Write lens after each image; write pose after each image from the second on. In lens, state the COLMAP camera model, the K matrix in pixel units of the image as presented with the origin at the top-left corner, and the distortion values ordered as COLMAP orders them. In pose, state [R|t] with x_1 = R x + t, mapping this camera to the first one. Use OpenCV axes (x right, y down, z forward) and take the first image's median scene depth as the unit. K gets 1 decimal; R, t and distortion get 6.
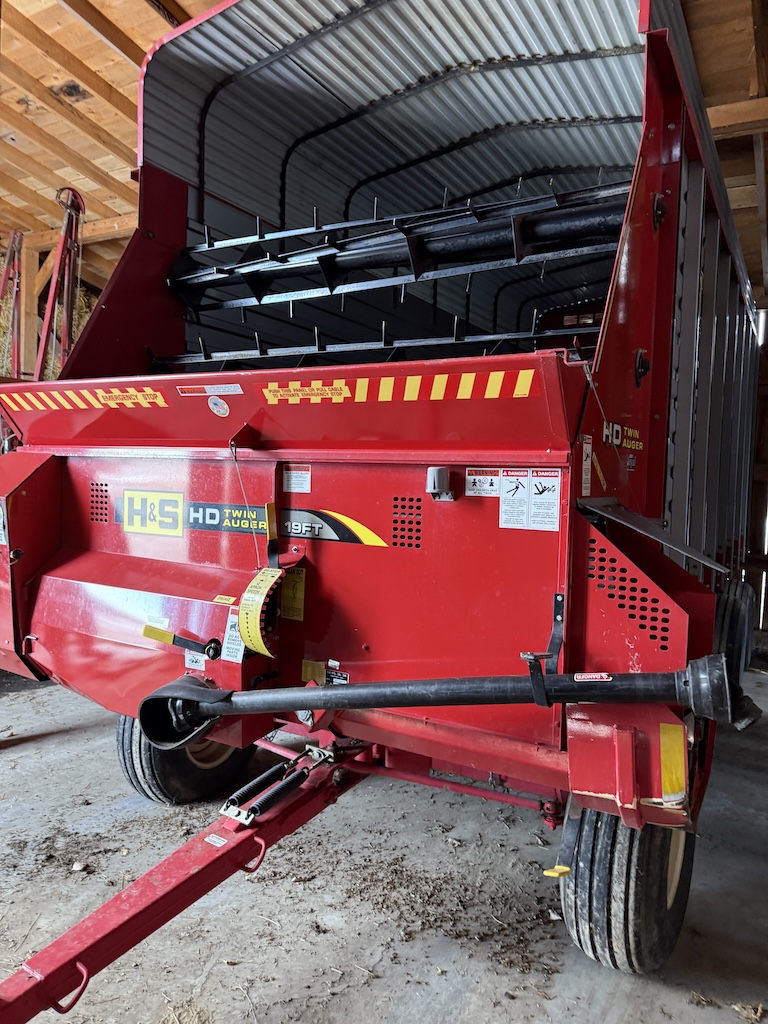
lens RADIAL K [[744.3, 0, 384.0], [0, 744.3, 512.0], [0, 0, 1]] dist [0.088736, 0.000388]
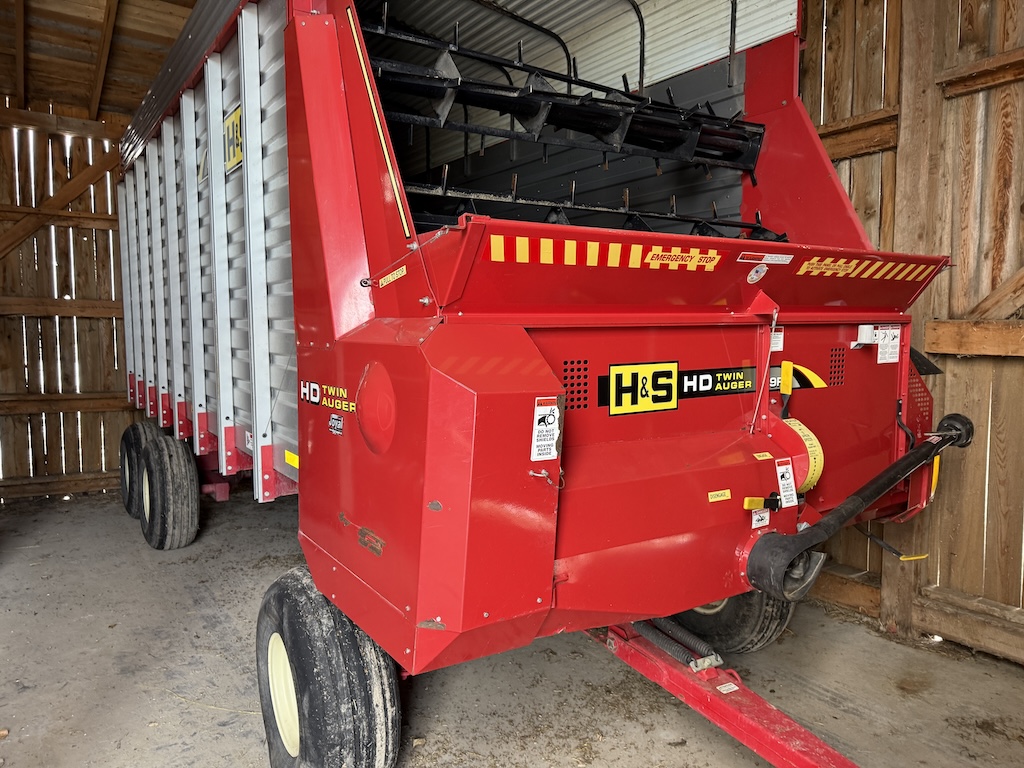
lens RADIAL K [[744.3, 0, 512.0], [0, 744.3, 384.0], [0, 0, 1]] dist [0.088736, 0.000388]
pose [[0.439840, -0.106824, 0.891700, -1.208817], [0.066446, 0.994050, 0.086309, -0.093651], [-0.895615, 0.021288, 0.444321, 0.768716]]
